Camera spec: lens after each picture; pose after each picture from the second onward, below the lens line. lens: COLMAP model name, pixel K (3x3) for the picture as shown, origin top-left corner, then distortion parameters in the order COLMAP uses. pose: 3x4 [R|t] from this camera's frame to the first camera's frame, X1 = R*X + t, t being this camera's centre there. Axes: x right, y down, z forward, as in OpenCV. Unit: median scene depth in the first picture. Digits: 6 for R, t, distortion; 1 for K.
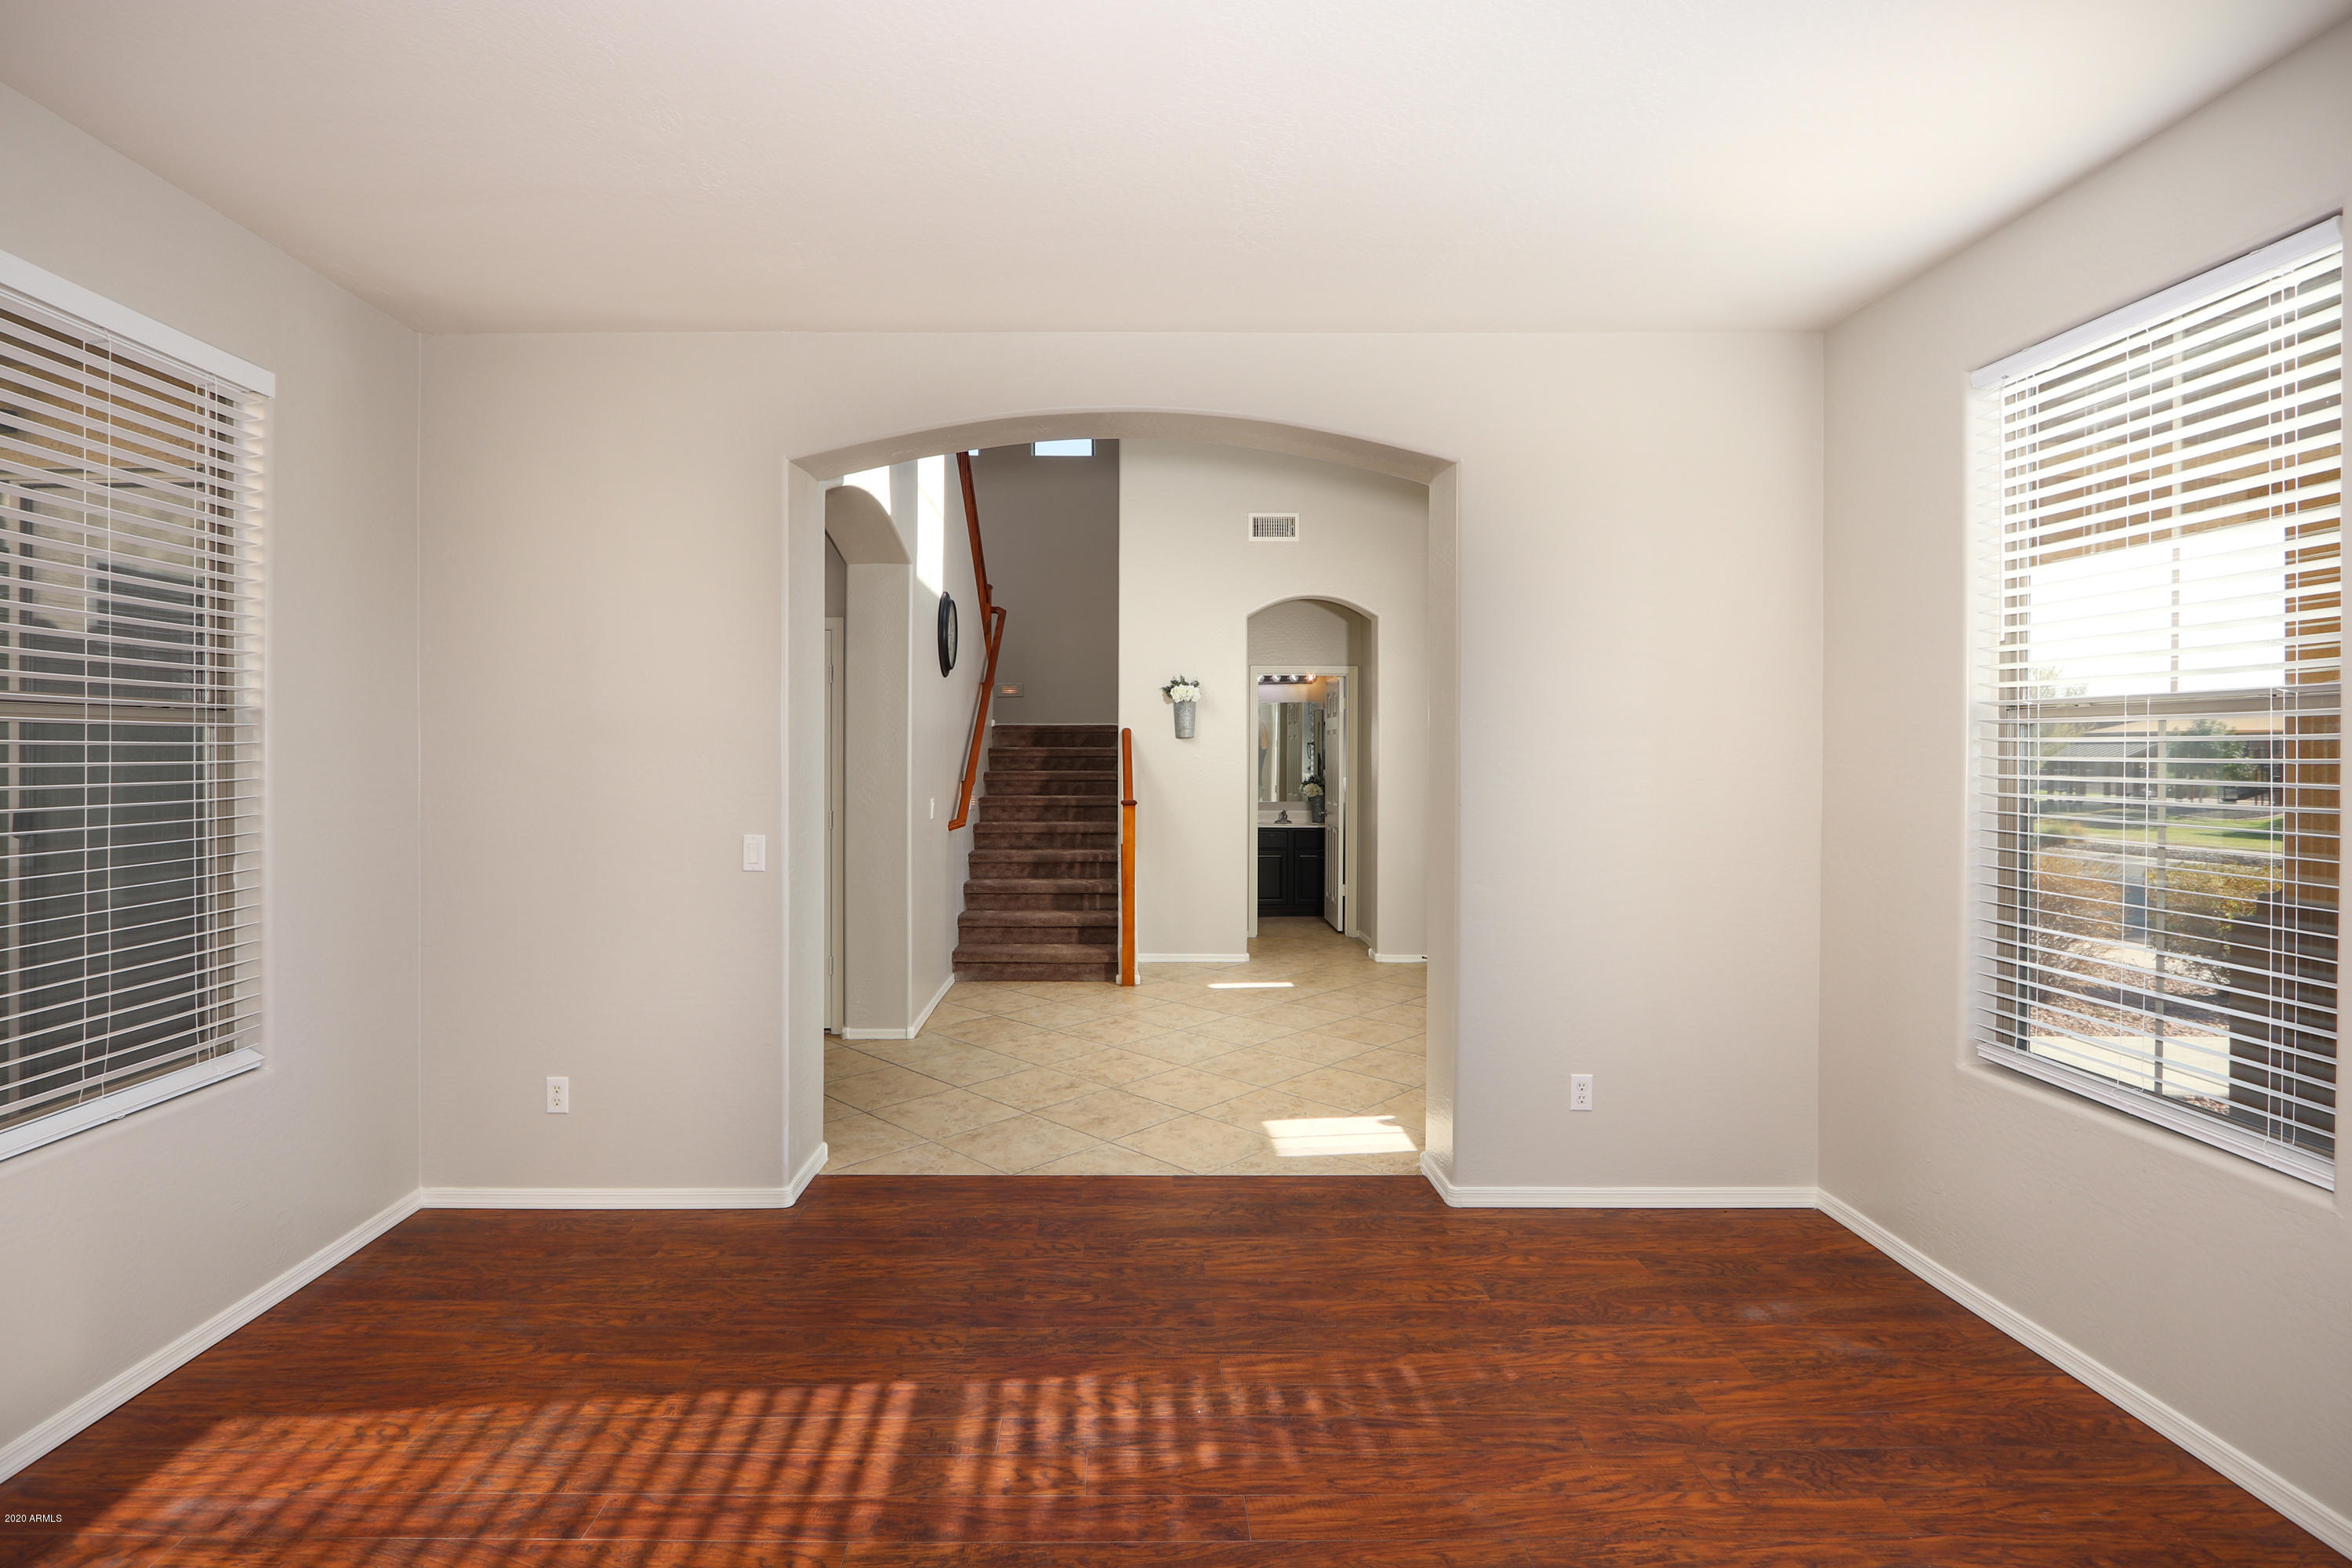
lens RADIAL K [[1118.9, 0, 1116.8], [0, 1118.9, 760.5], [0, 0, 1]] dist [-0.015037, 0.000386]
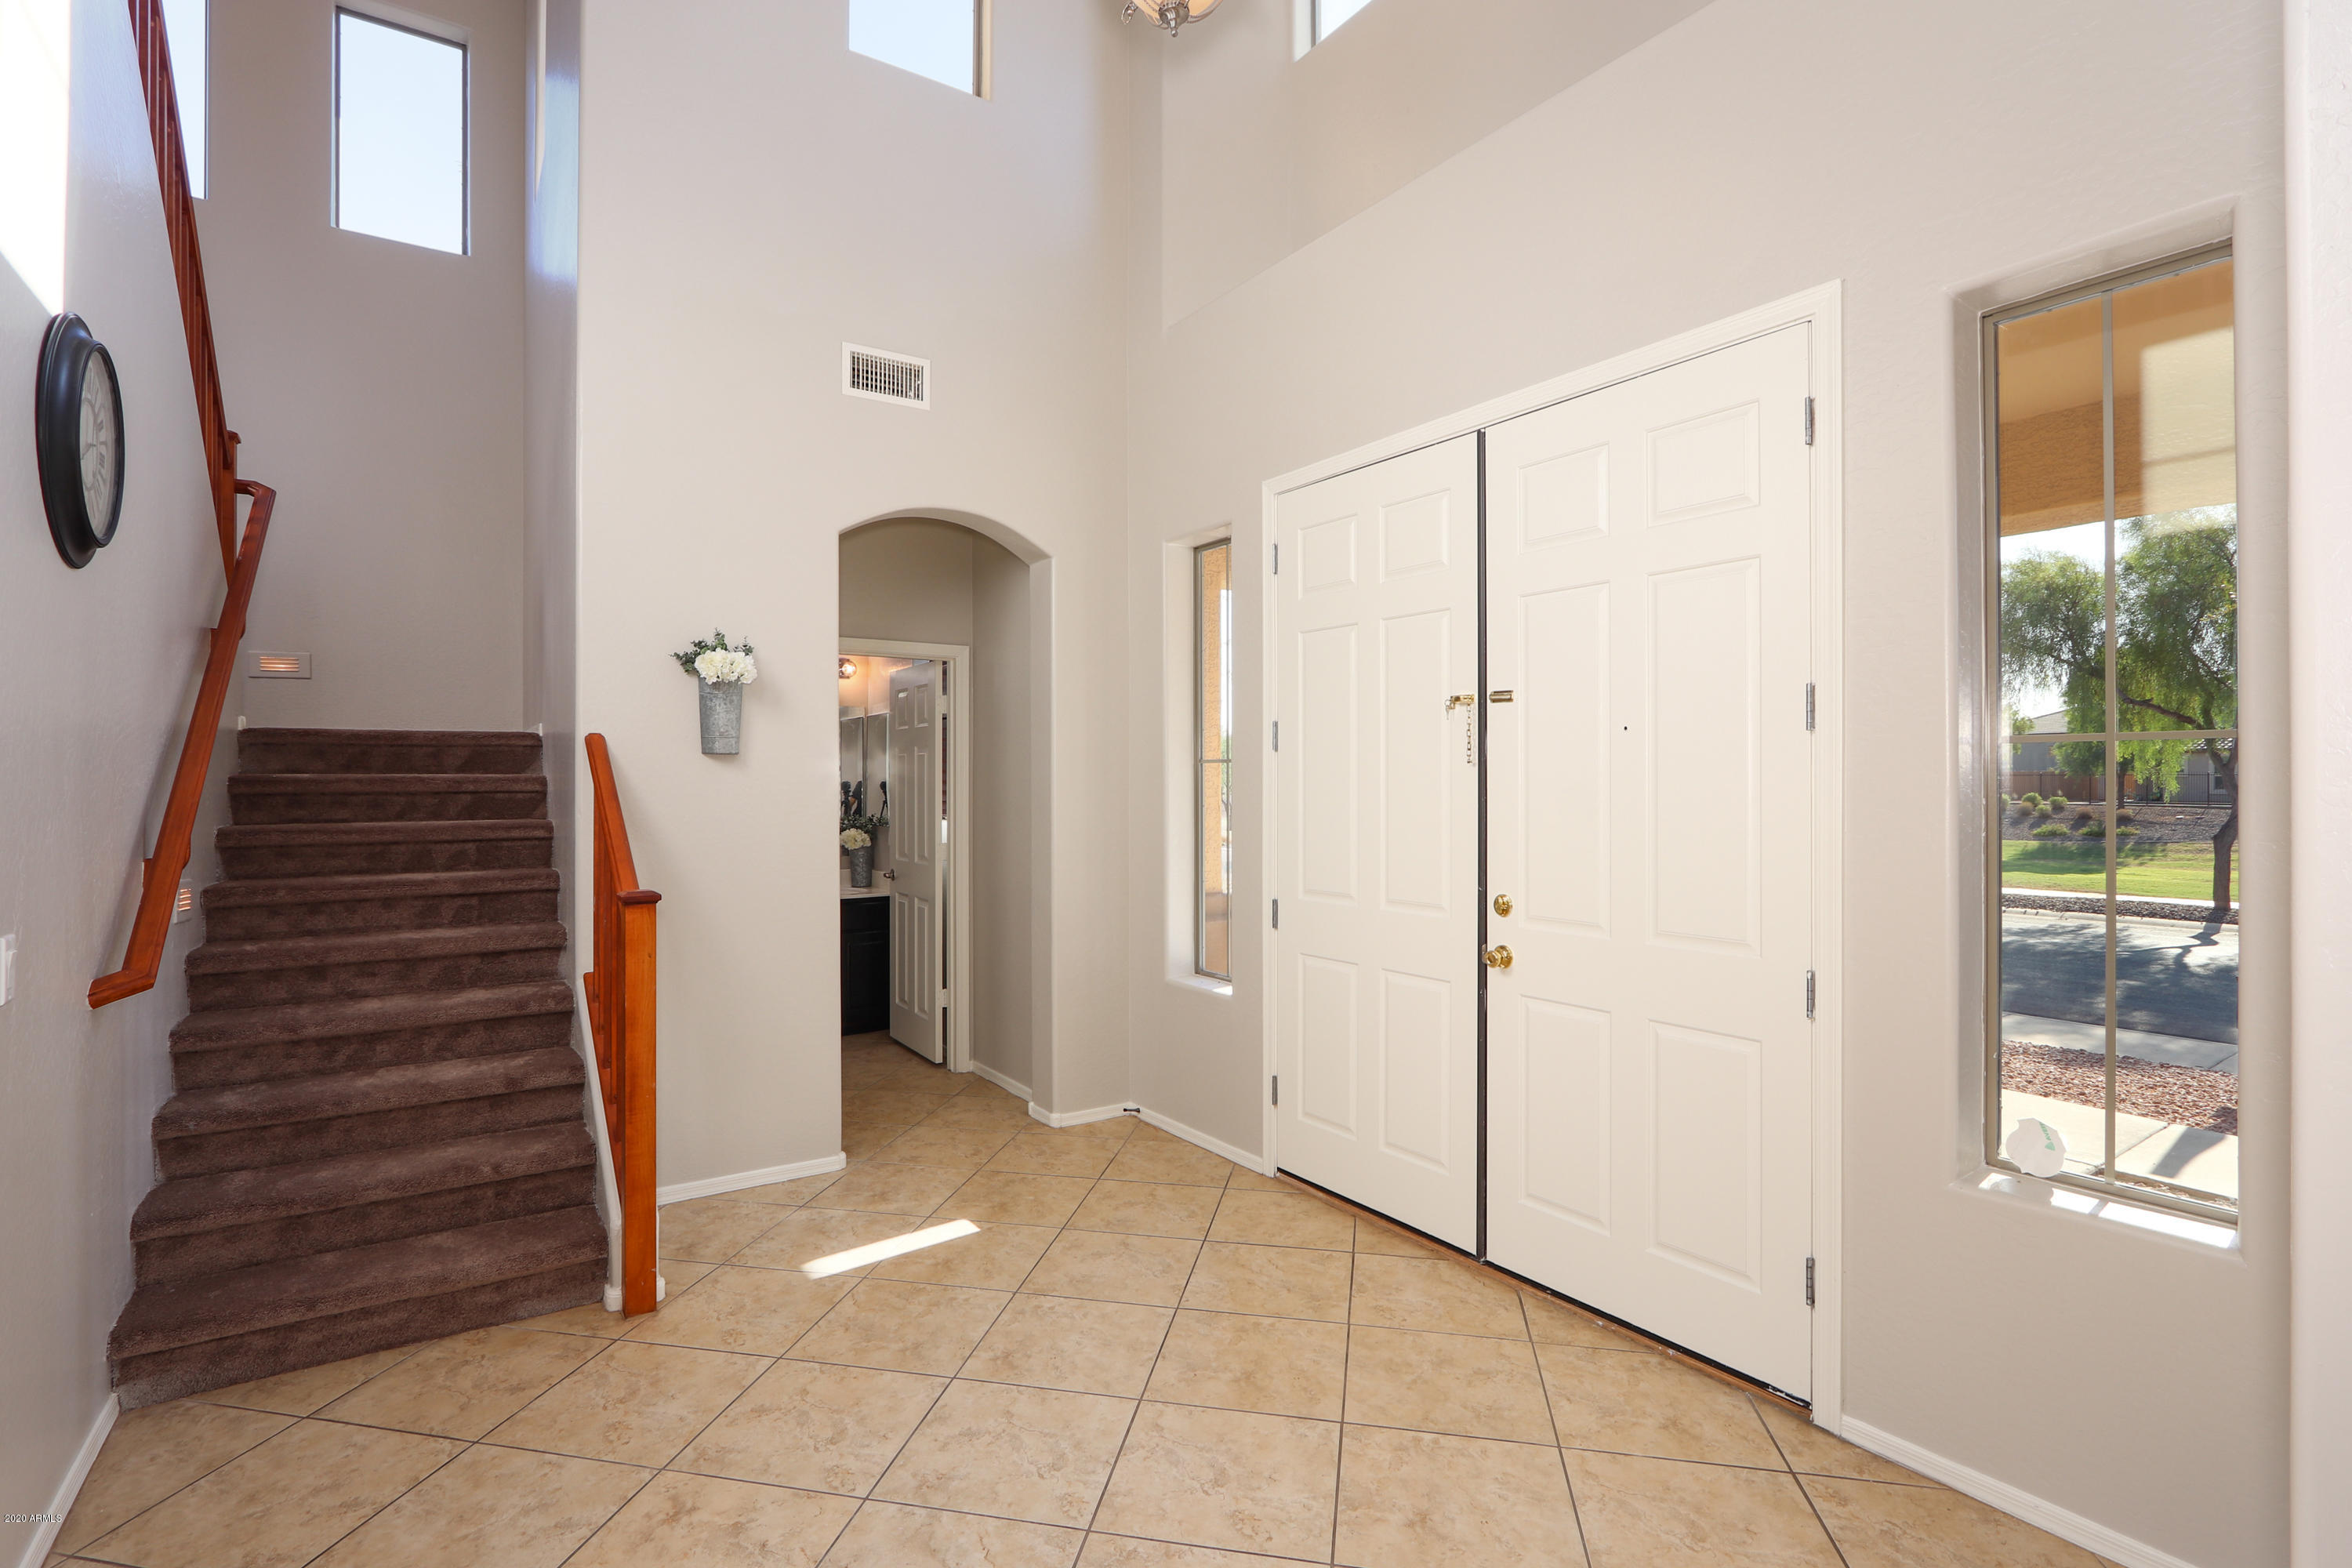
lens RADIAL K [[1143.3, 0, 1172.3], [0, 1143.3, 775.8], [0, 0, 1]] dist [-0.011325, 0.000509]
pose [[0.834559, -0.002566, 0.550913, -0.123790], [0.009653, 0.999904, -0.009966, -0.007534], [-0.550834, 0.013635, 0.834503, 1.024633]]
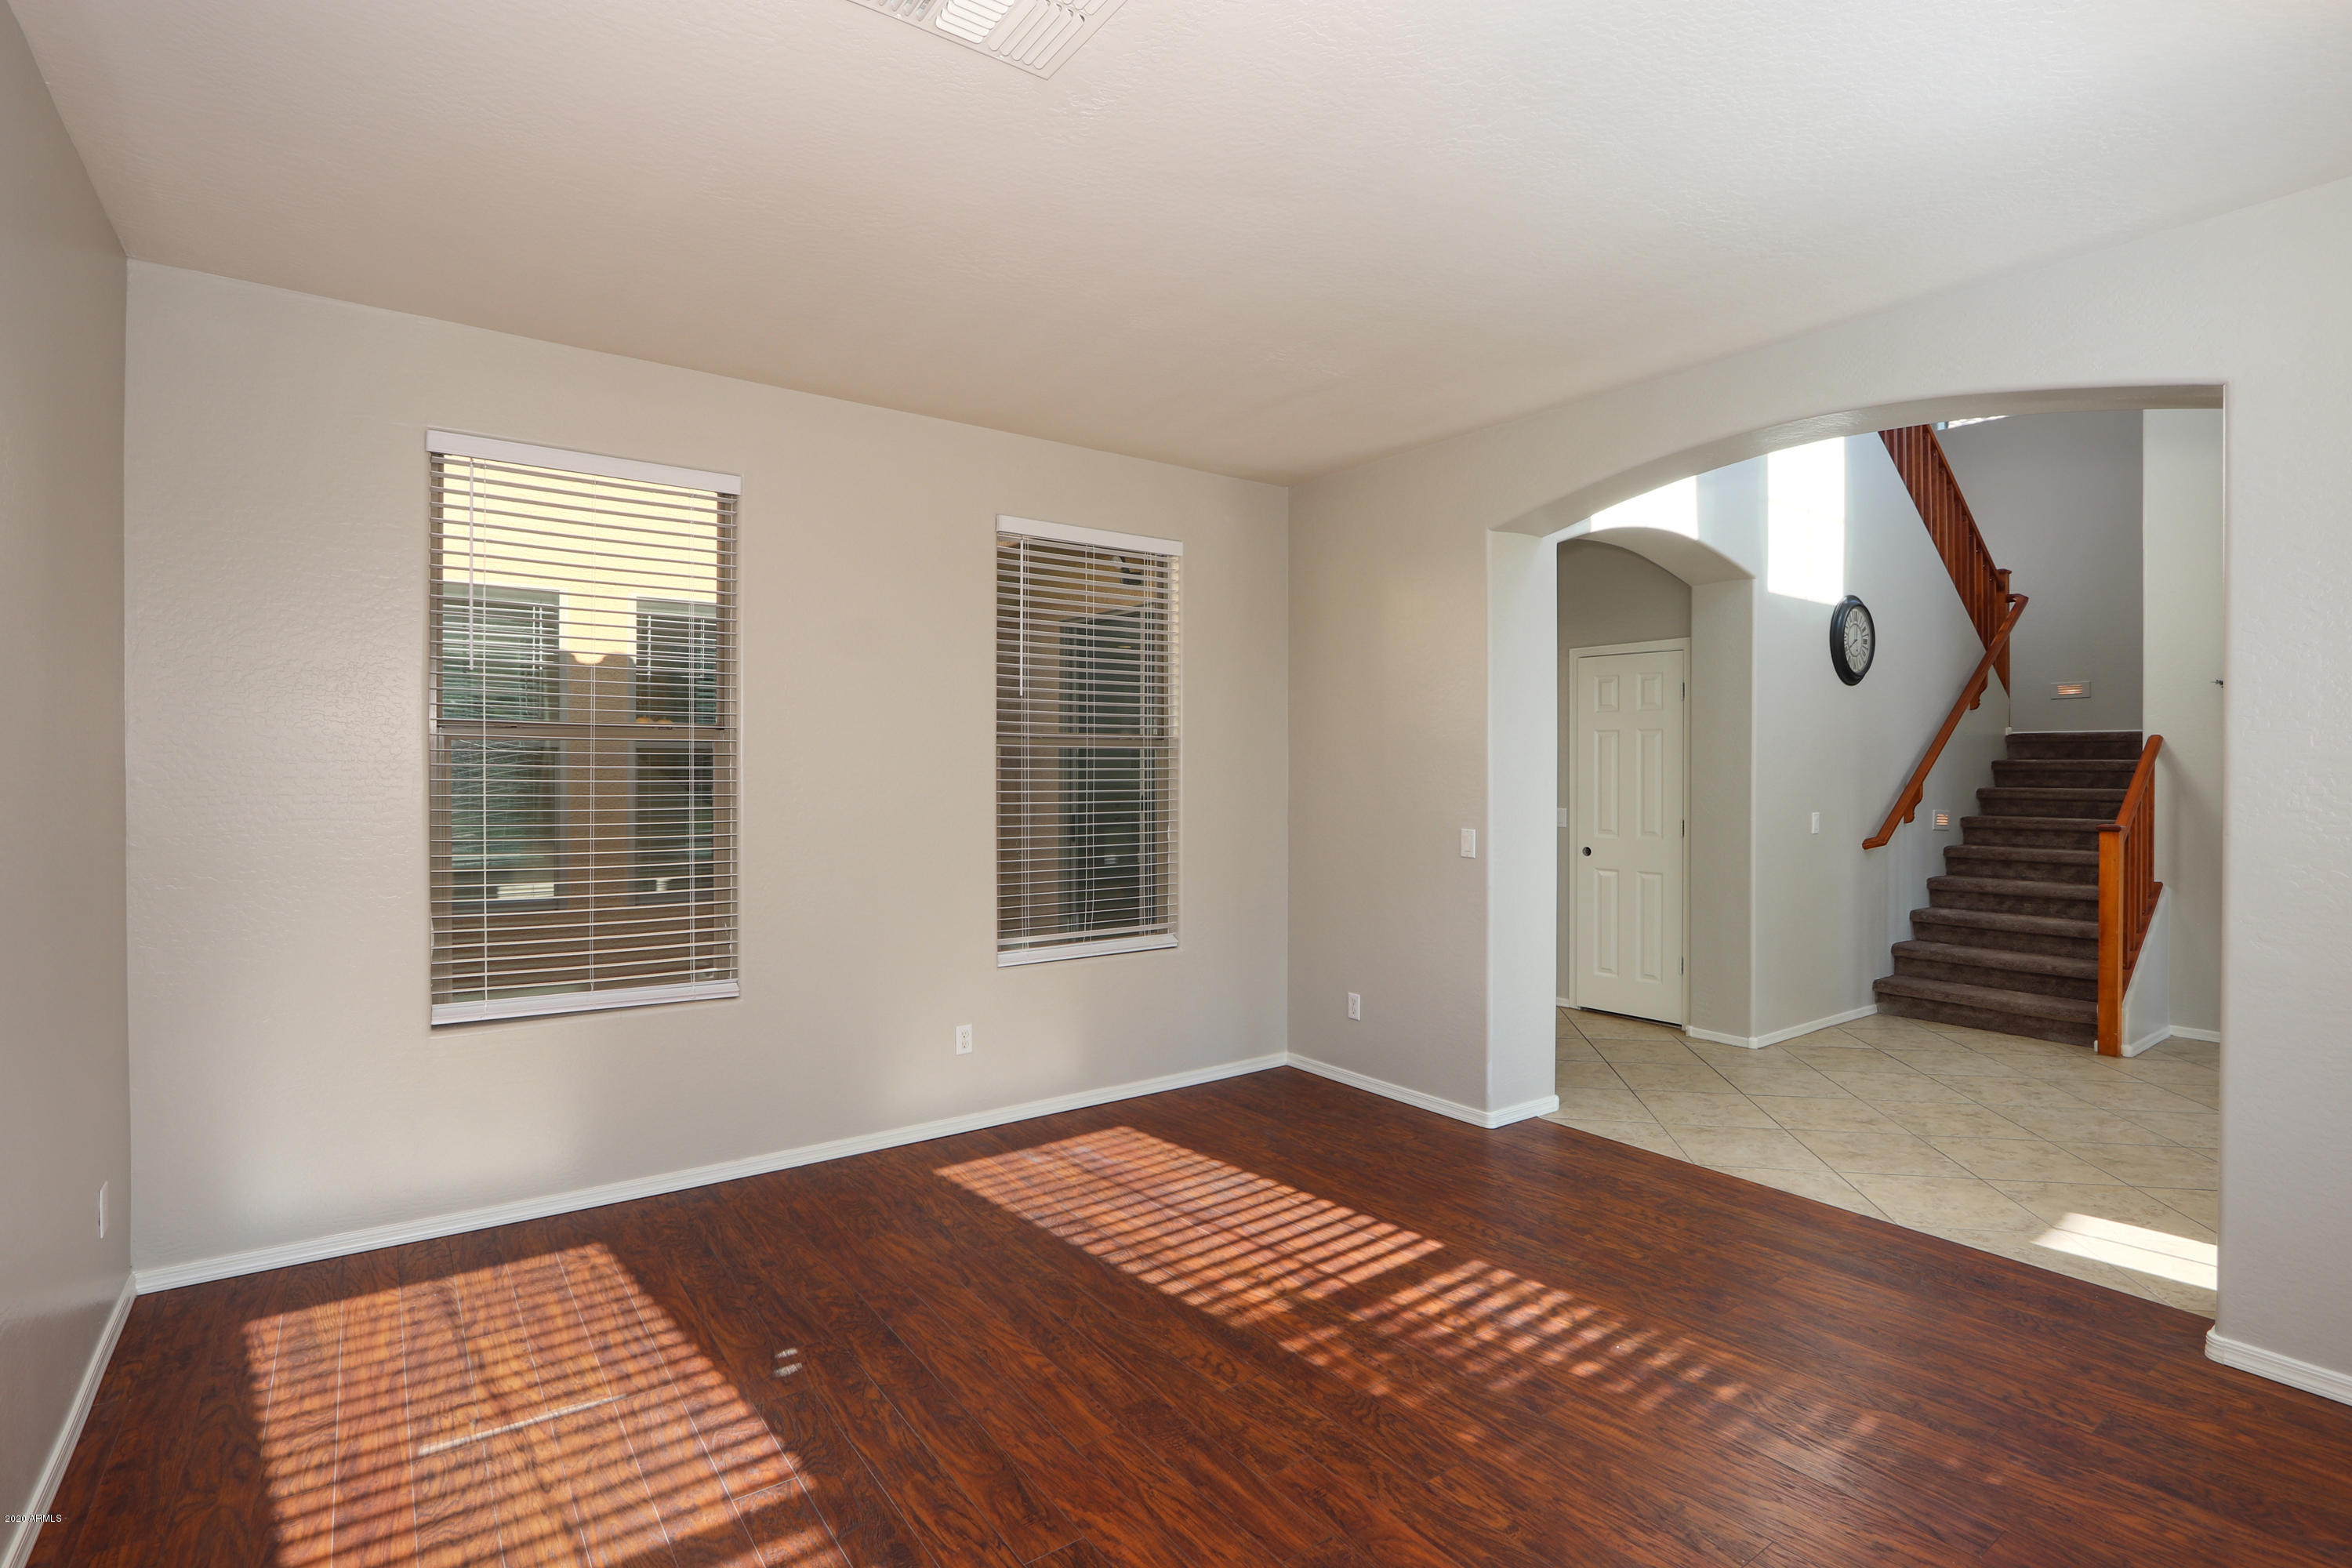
lens RADIAL K [[1090.3, 0, 1154.2], [0, 1090.3, 773.5], [0, 0, 1]] dist [-0.015502, -0.000183]
pose [[0.586839, 0.008069, -0.809663, 0.466508], [-0.007666, 0.999961, 0.004409, 0.000301], [0.809667, 0.003620, 0.586878, -0.020347]]
